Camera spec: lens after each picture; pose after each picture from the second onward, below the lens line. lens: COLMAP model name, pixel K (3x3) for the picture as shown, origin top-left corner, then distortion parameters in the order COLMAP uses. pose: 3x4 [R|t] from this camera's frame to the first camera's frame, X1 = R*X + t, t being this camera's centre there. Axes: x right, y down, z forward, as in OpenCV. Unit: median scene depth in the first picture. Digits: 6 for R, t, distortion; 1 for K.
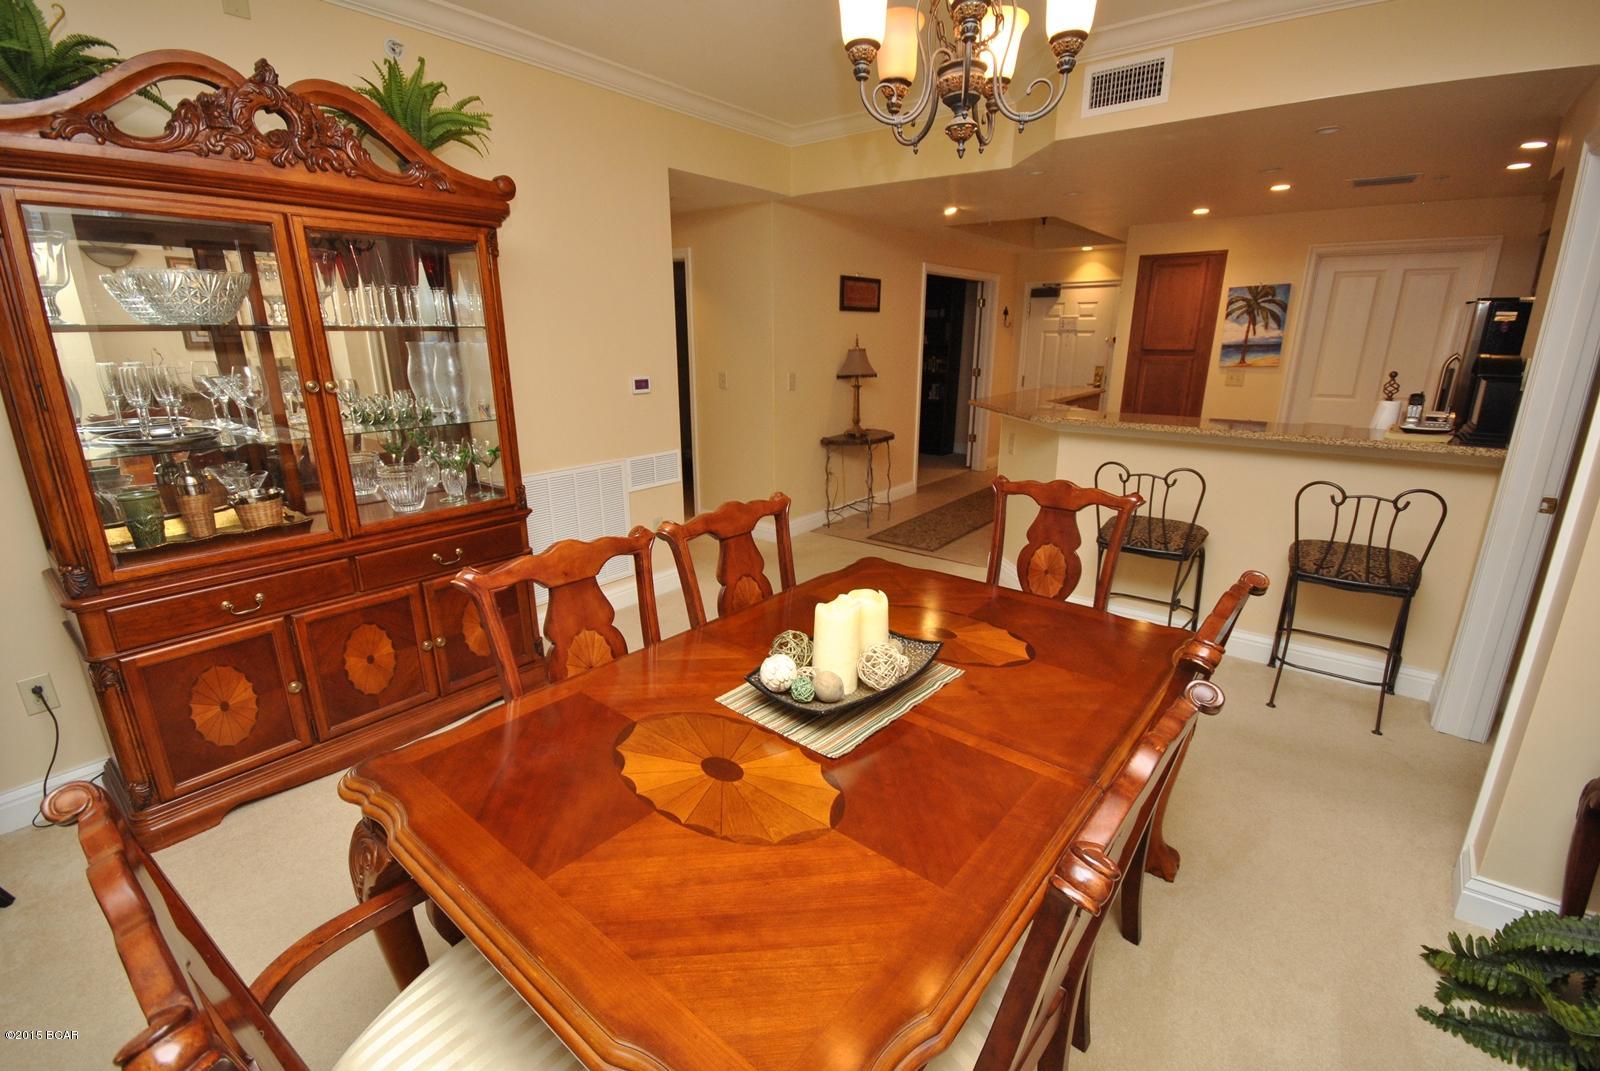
lens RADIAL K [[704.2, 0, 799.2], [0, 704.2, 541.8], [0, 0, 1]] dist [0.008210, -0.010087]
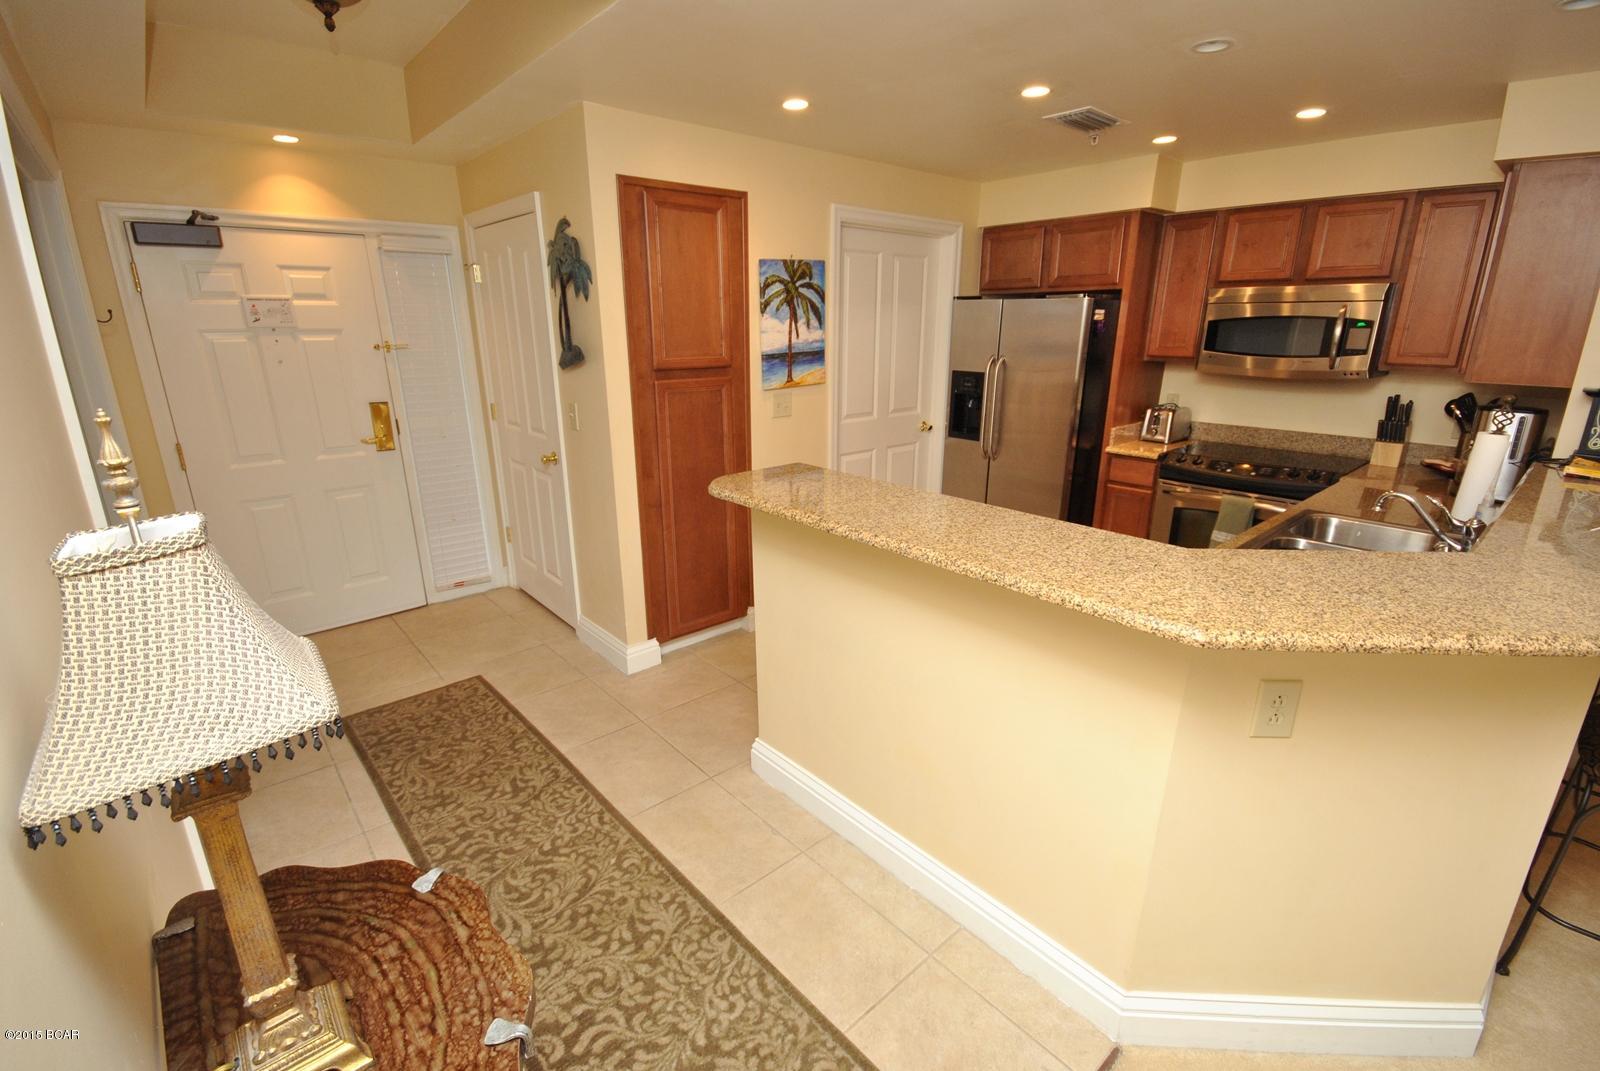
lens RADIAL K [[704.2, 0, 805.8], [0, 704.2, 528.5], [0, 0, 1]] dist [0.008210, -0.010087]
pose [[0.177310, -0.282246, 0.942814, -0.006956], [0.279193, 0.933062, 0.226820, -0.274101], [-0.943723, 0.223010, 0.244242, 0.874112]]
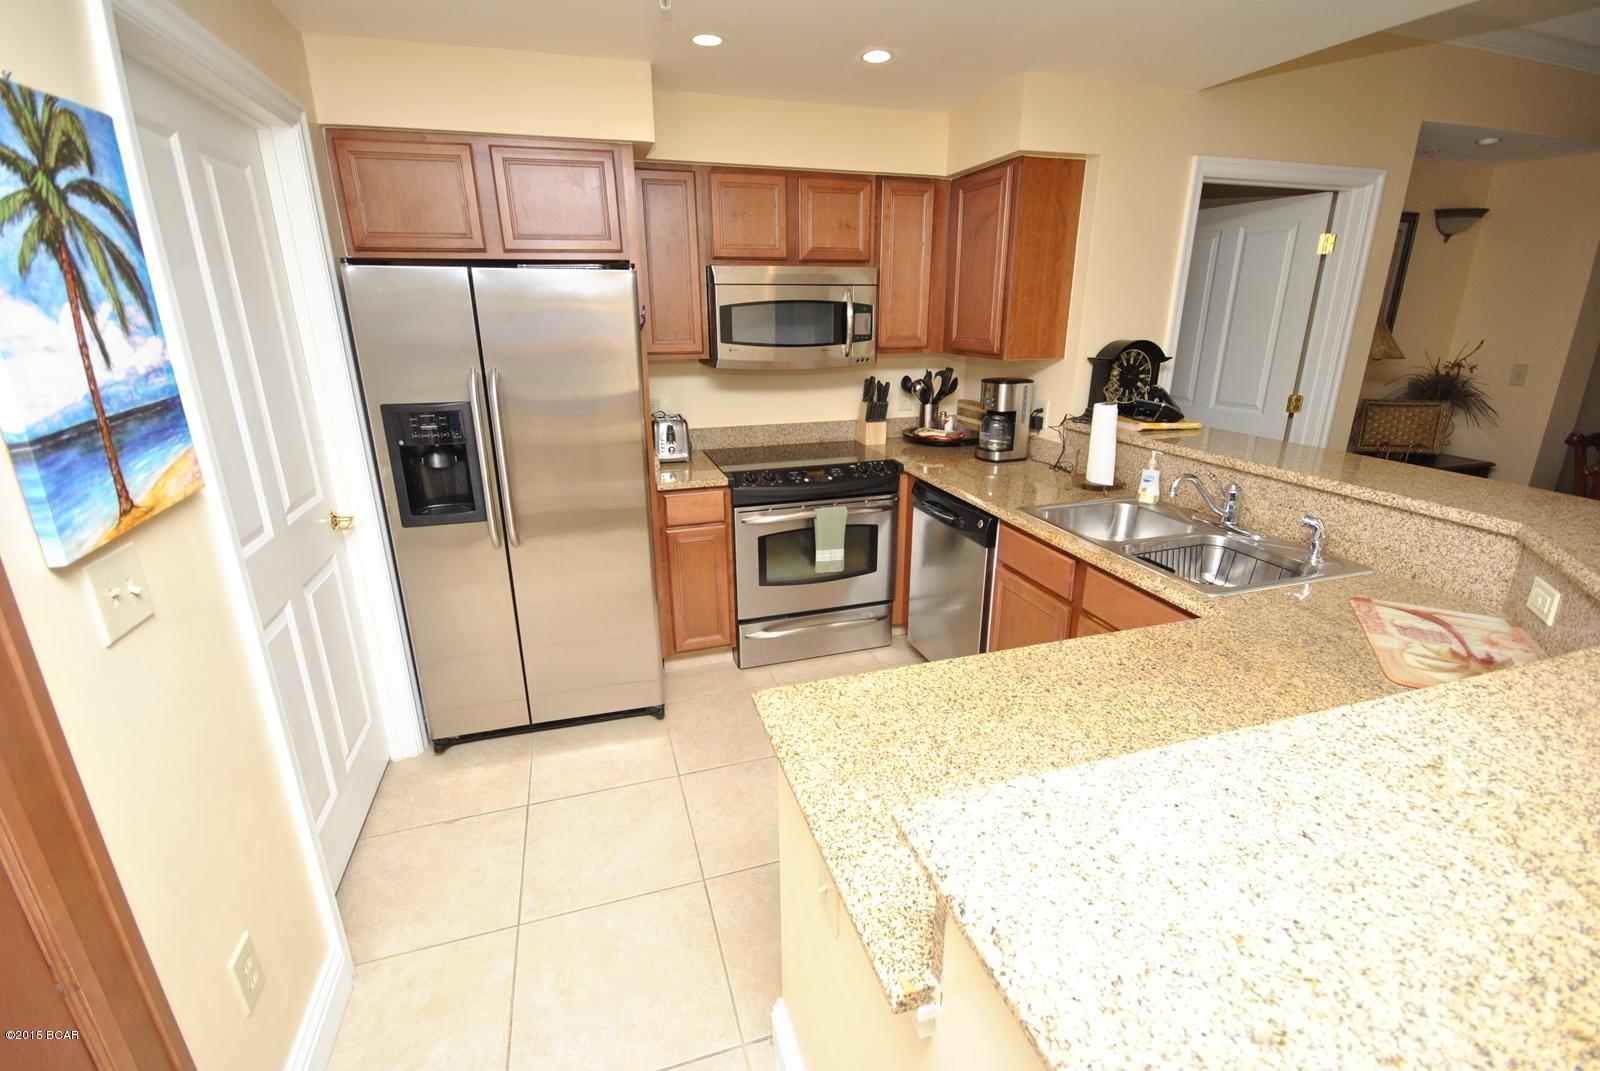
lens RADIAL K [[704.2, 0, 806.7], [0, 704.2, 534.4], [0, 0, 1]] dist [0.008210, -0.010087]
pose [[-0.829786, -0.171393, 0.531111, 0.378301], [0.159898, 0.838761, 0.520493, -0.323344], [-0.534685, 0.516821, -0.668587, 1.048840]]
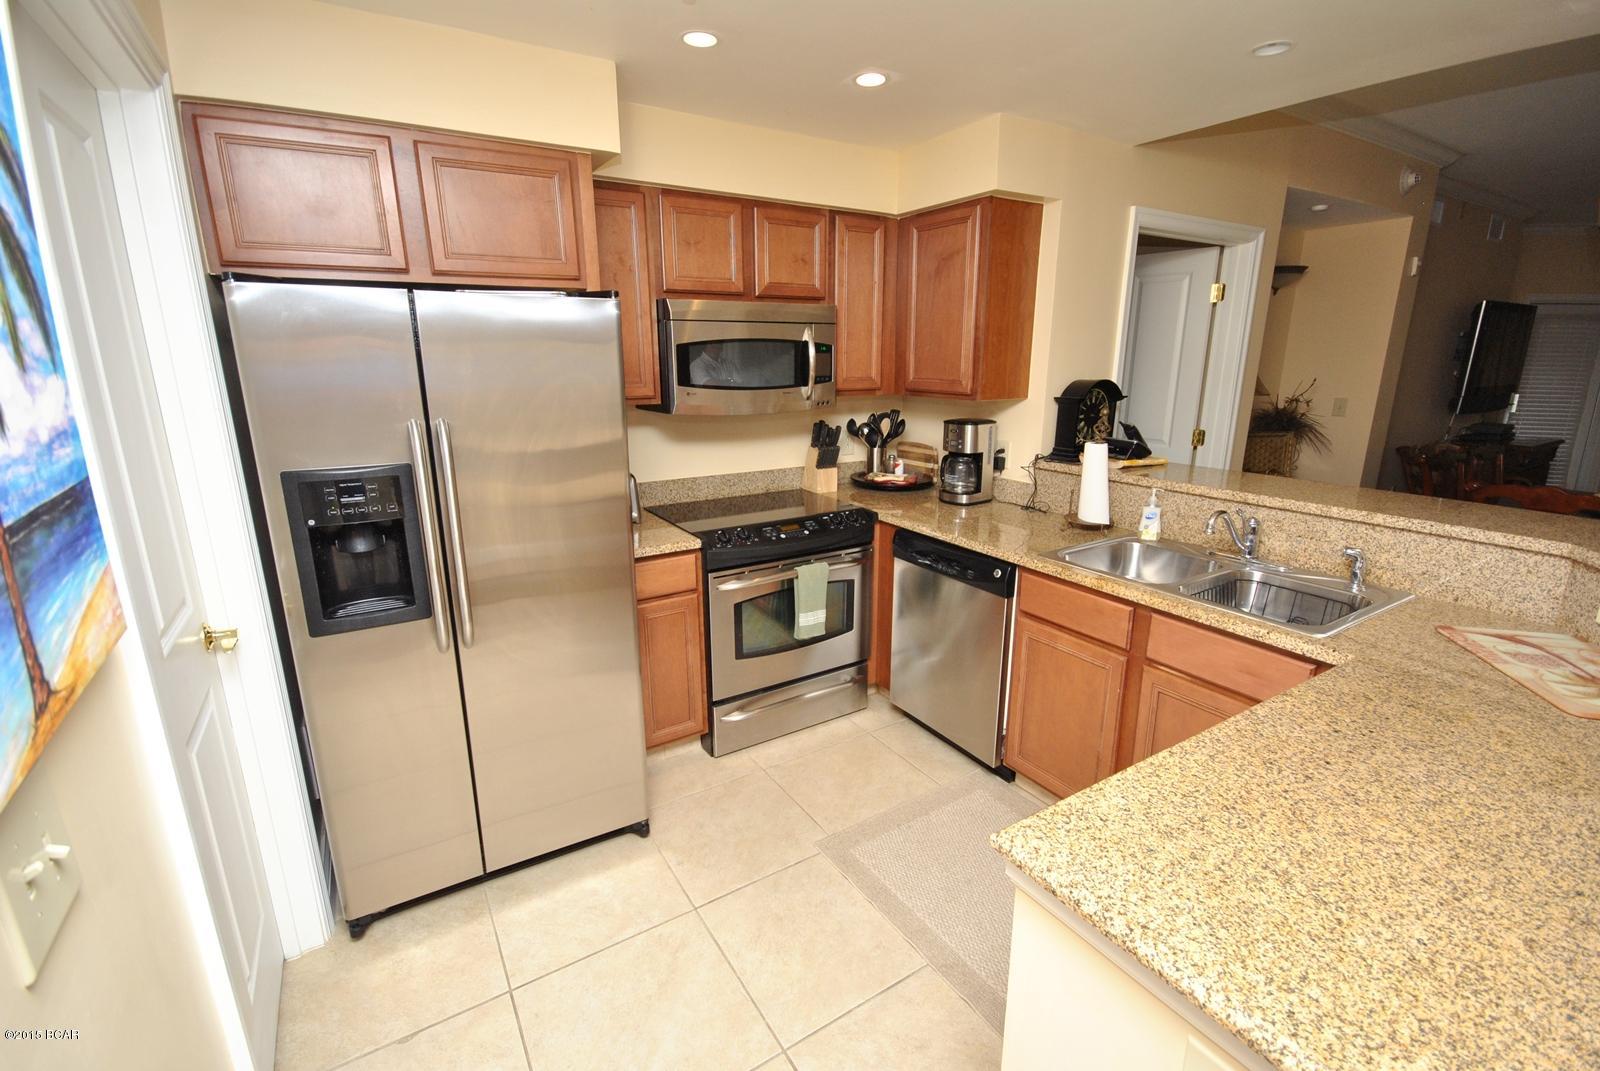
lens RADIAL K [[704.2, 0, 805.4], [0, 704.2, 534.1], [0, 0, 1]] dist [0.008210, -0.010087]
pose [[-0.942424, -0.085954, 0.323185, 0.505146], [0.093102, 0.860763, 0.500419, -0.318845], [-0.321198, 0.501696, -0.803202, 1.049230]]
